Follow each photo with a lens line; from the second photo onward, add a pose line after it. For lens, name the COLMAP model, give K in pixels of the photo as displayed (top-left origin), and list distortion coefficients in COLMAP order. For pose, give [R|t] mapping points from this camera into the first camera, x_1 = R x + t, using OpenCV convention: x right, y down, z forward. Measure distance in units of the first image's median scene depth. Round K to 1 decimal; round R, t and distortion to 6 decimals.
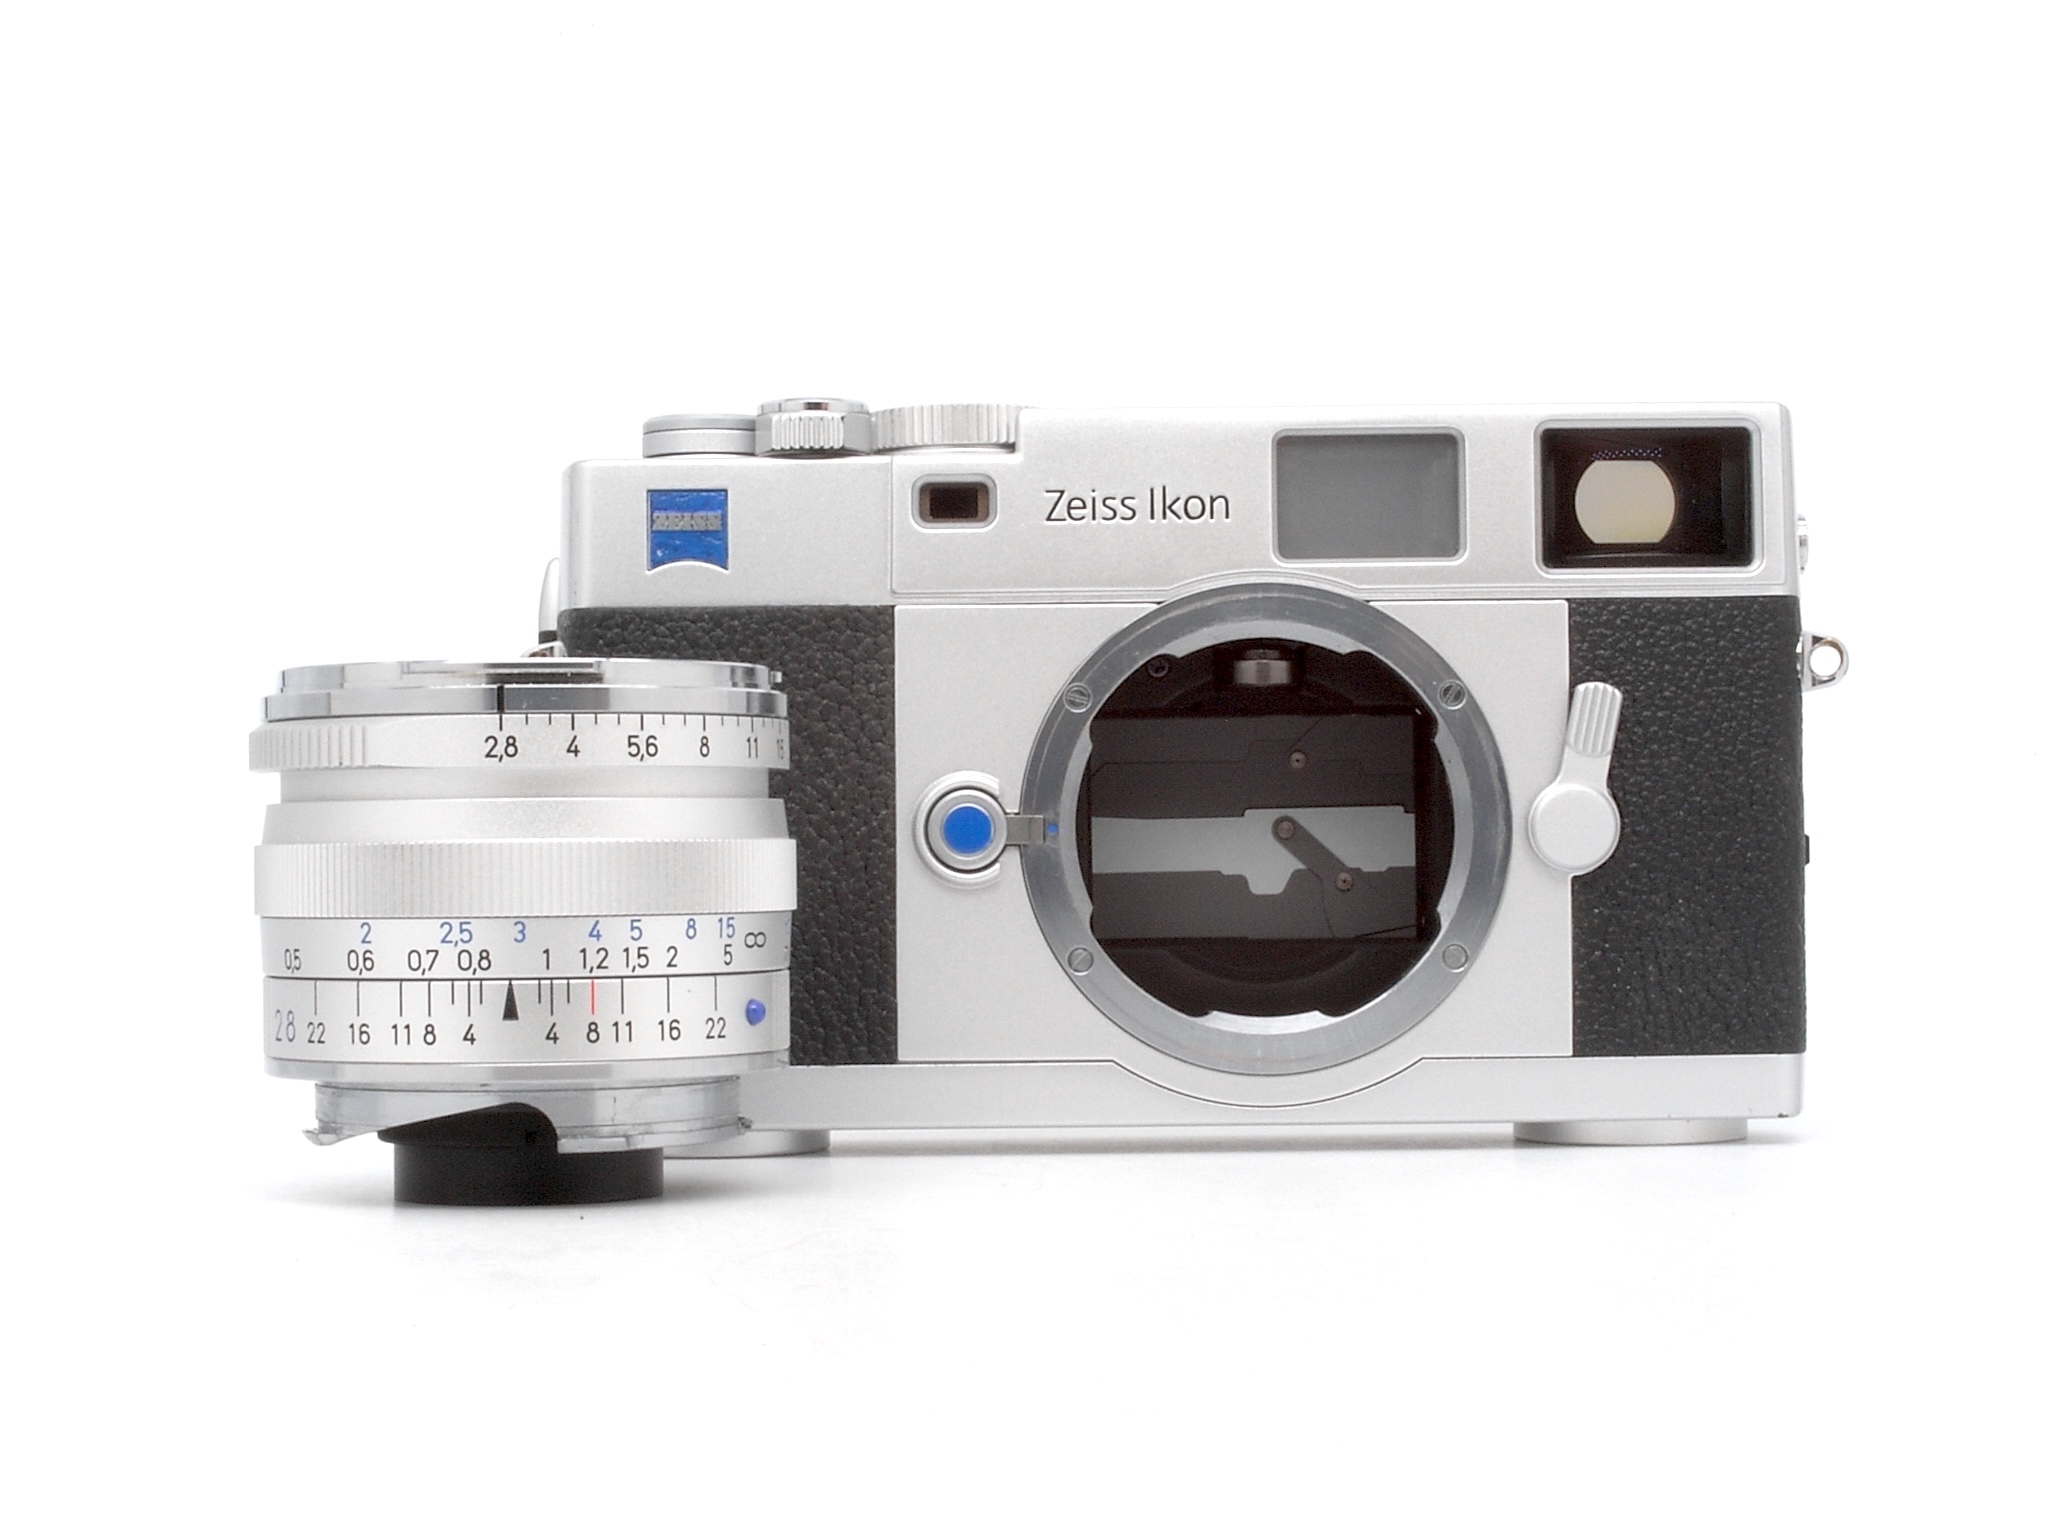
lens RADIAL K [[4172.8, 0, 981.8], [0, 4172.8, 759.5], [0, 0, 1]] dist [0.163577, -4.076012]
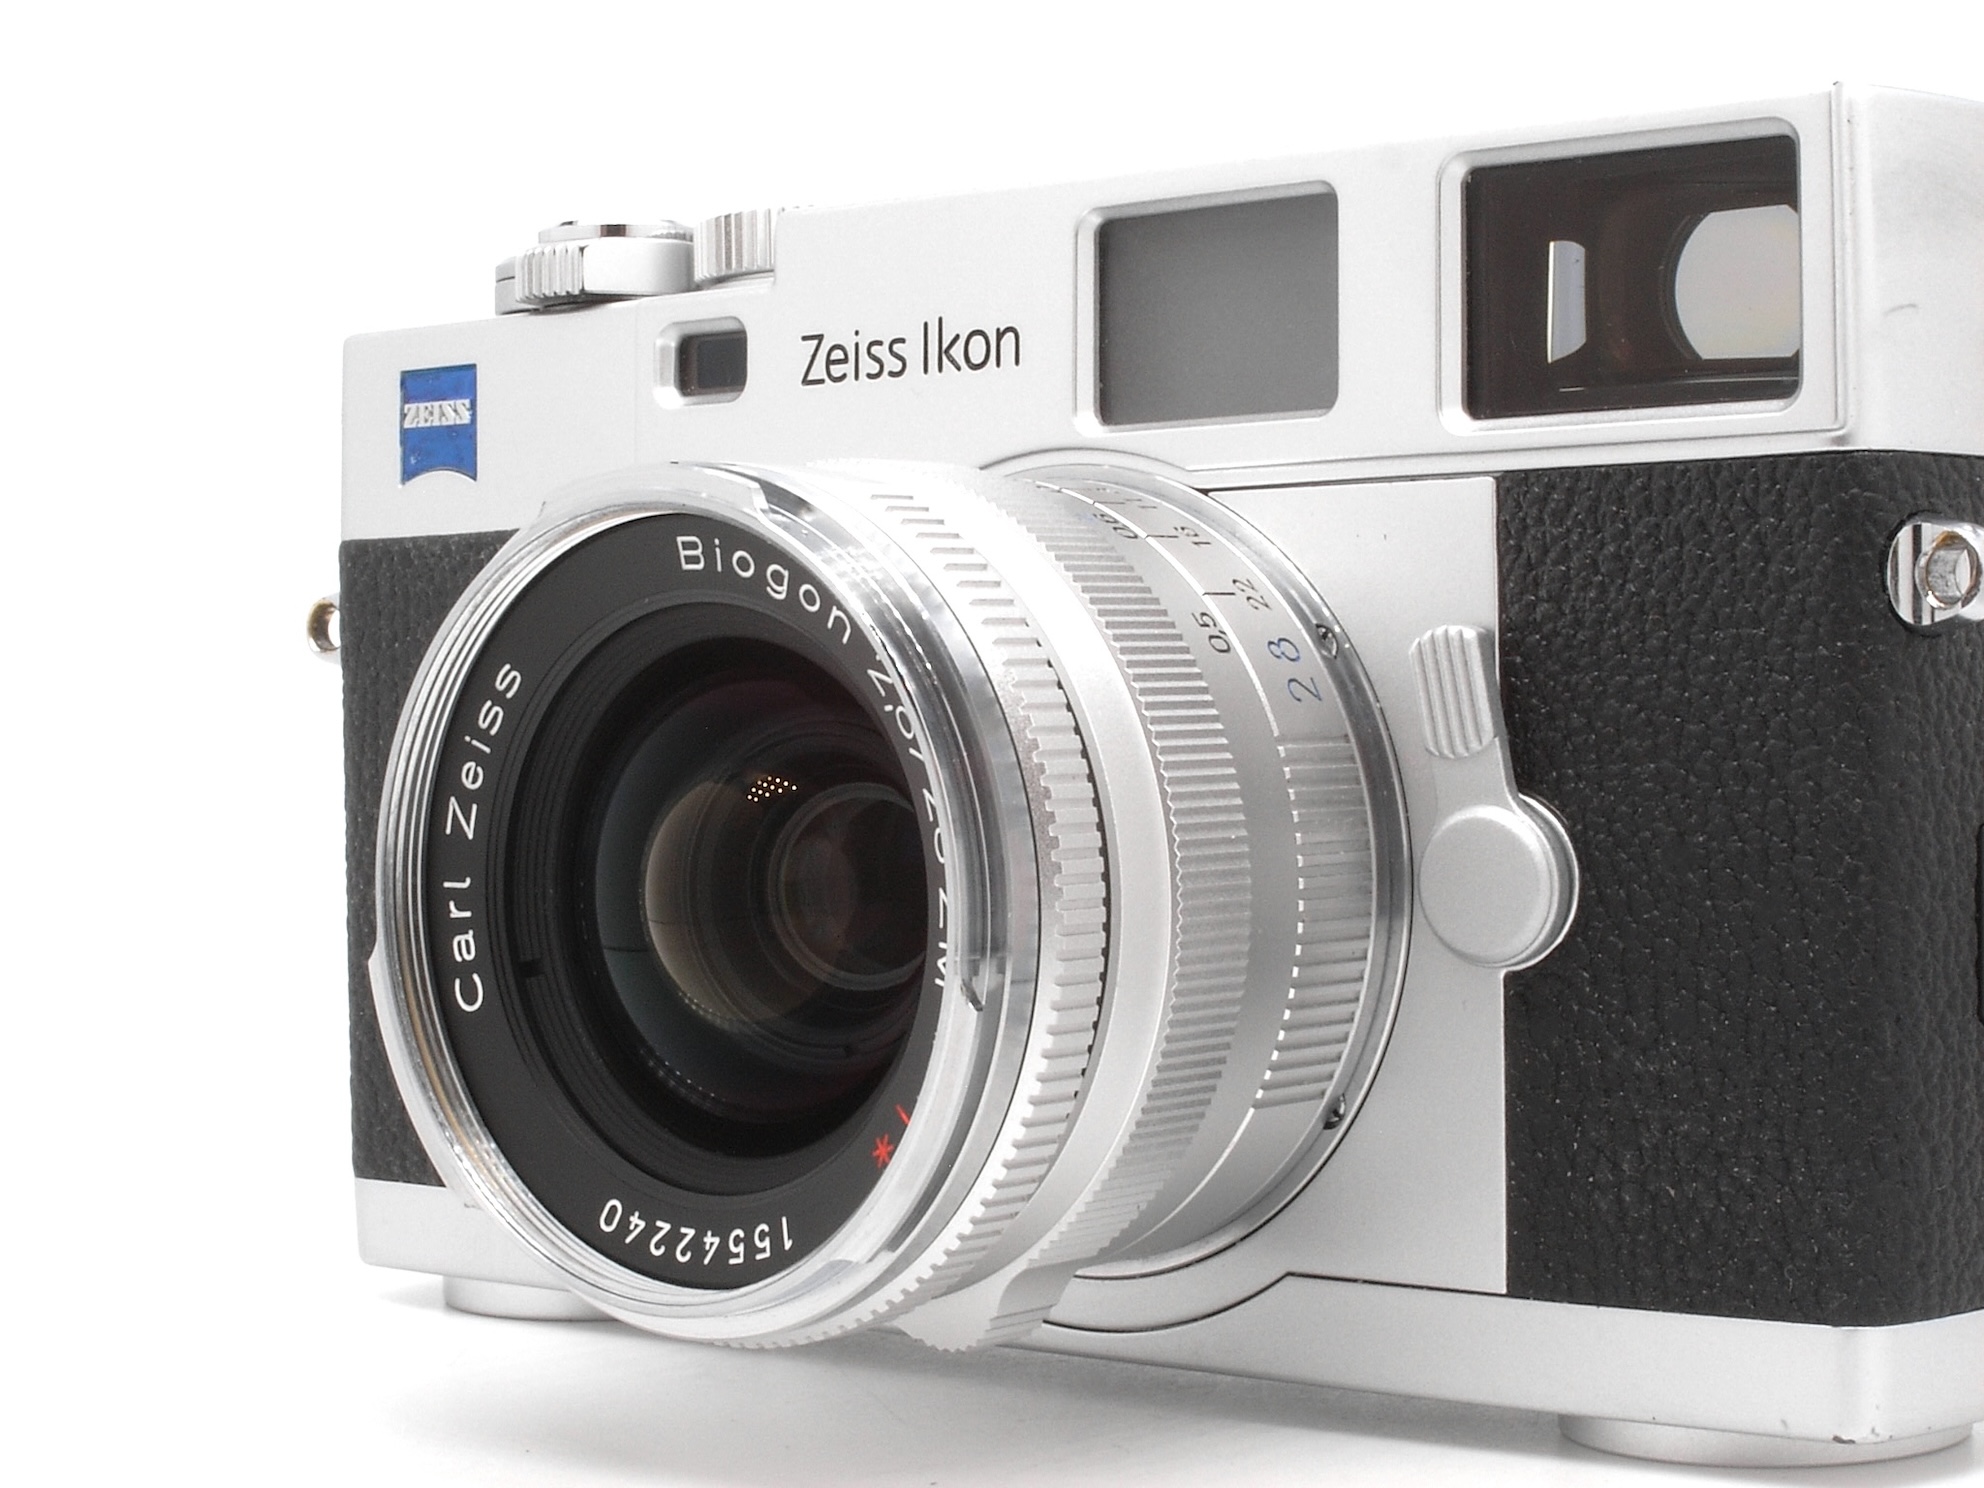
lens RADIAL K [[3897.5, 0, 952.0], [0, 3897.5, 742.6], [0, 0, 1]] dist [0.205790, -4.178988]
pose [[0.752071, 0.005301, -0.659061, 0.428278], [0.021702, 0.999226, 0.032802, -0.021411], [0.658725, -0.038972, 0.751374, 0.561743]]
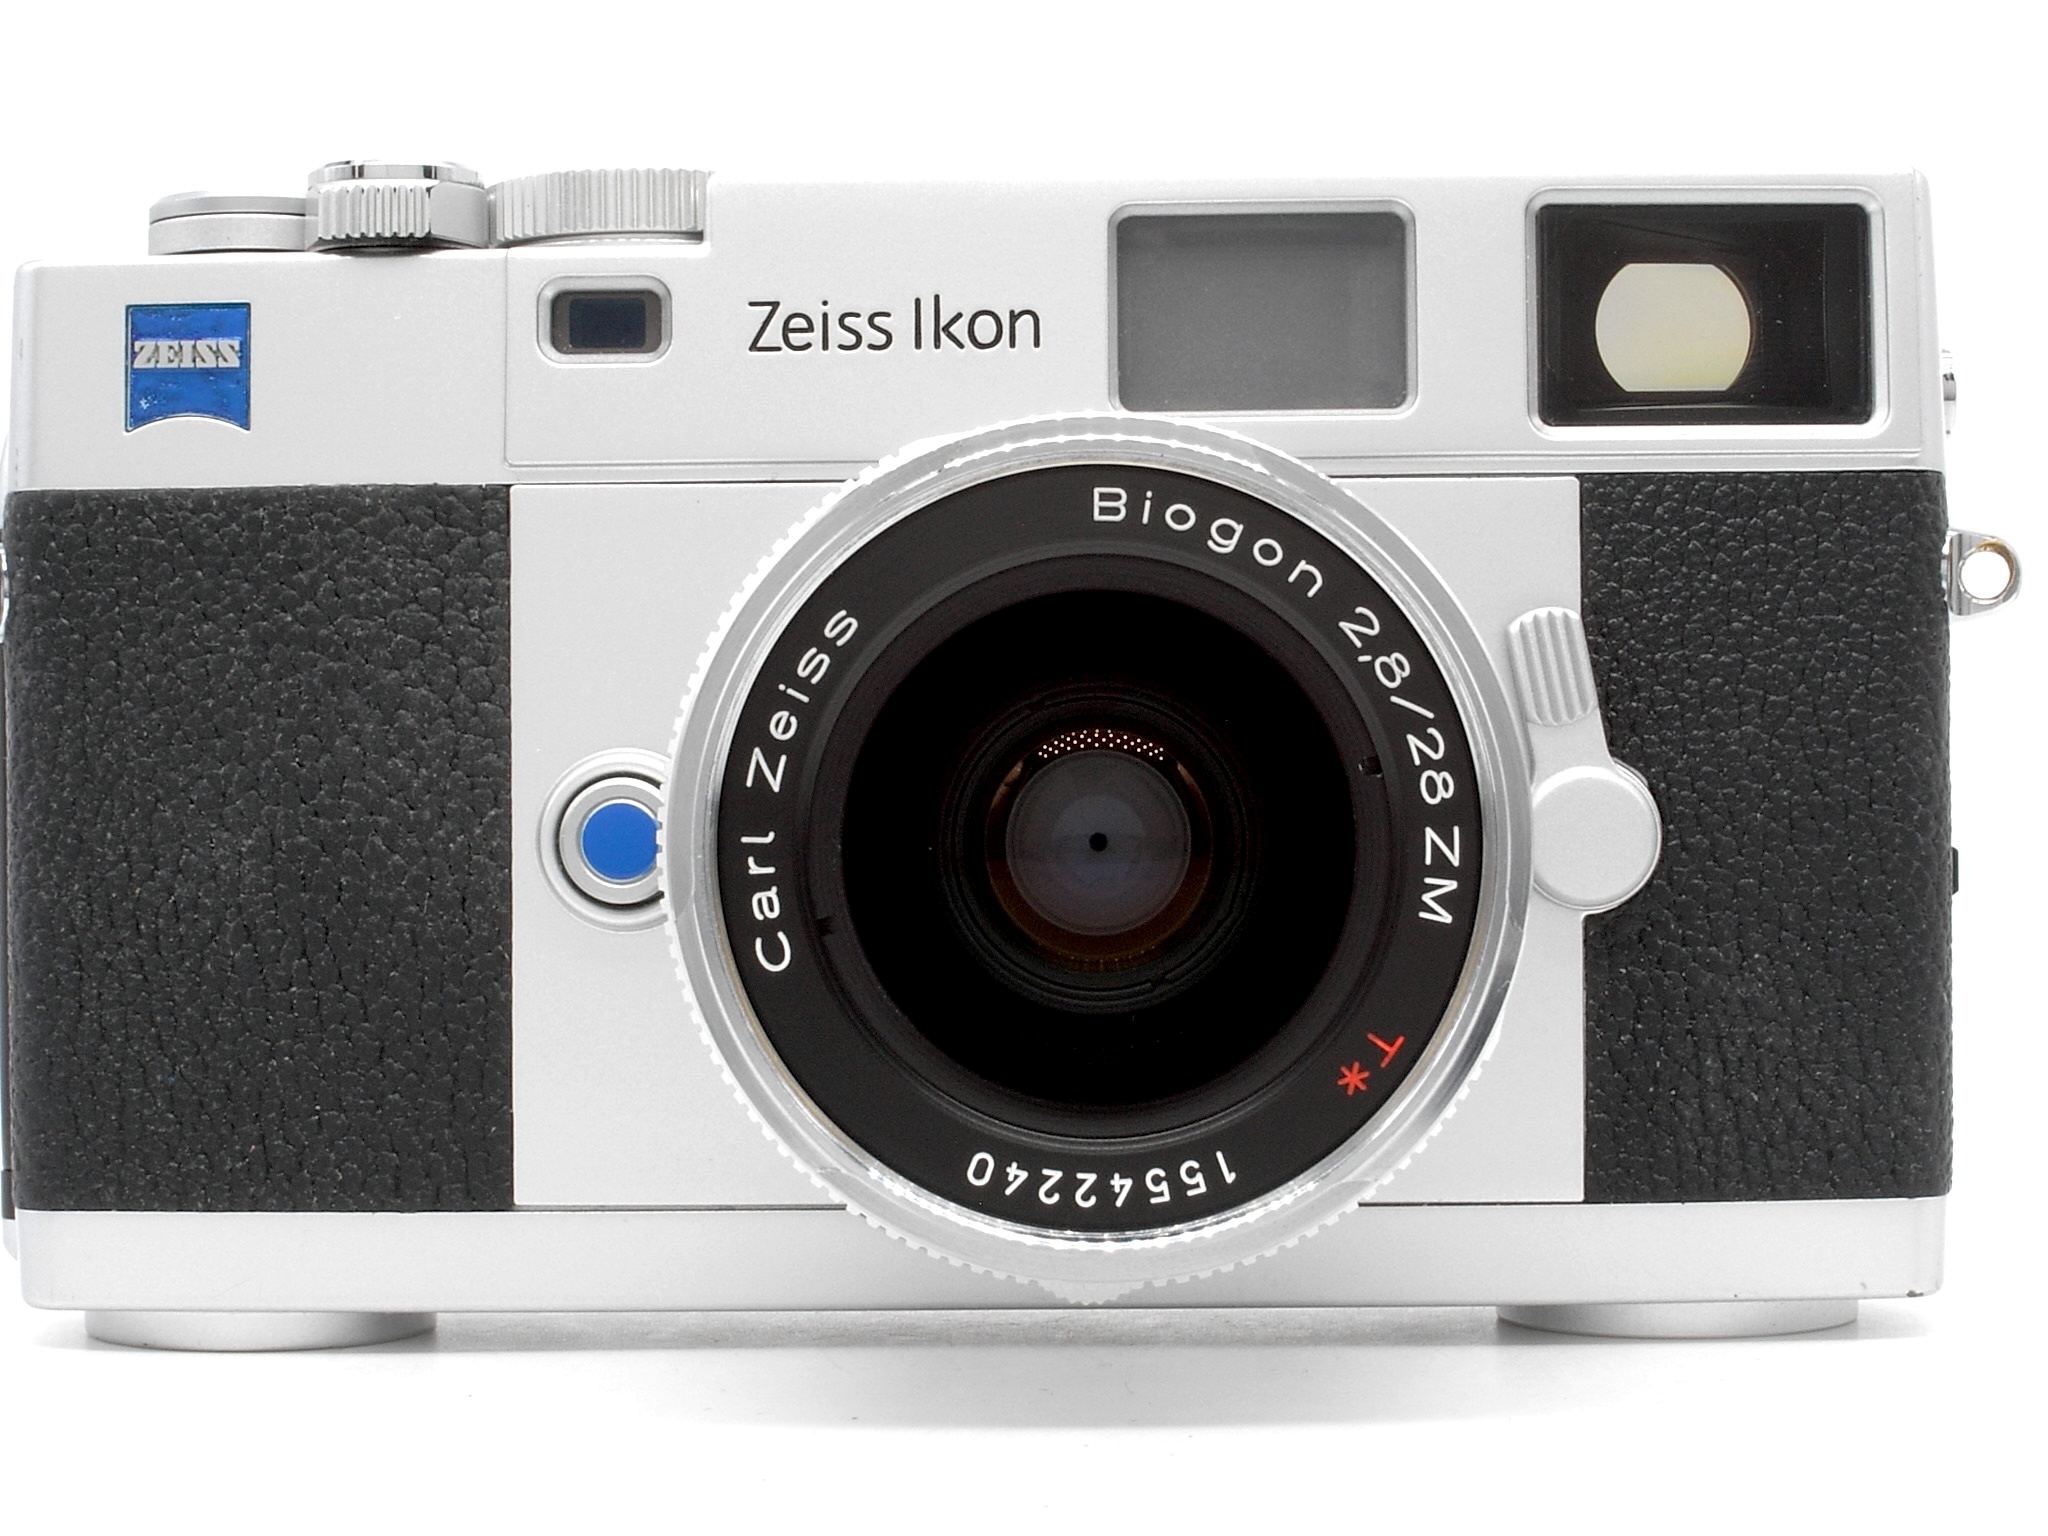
lens RADIAL K [[4023.3, 0, 982.8], [0, 4023.3, 766.6], [0, 0, 1]] dist [0.205790, -4.178988]
pose [[0.999647, 0.001517, -0.026512, 0.066792], [-0.001176, 0.999917, 0.012863, -0.002263], [0.026530, -0.012827, 0.999566, 0.391326]]
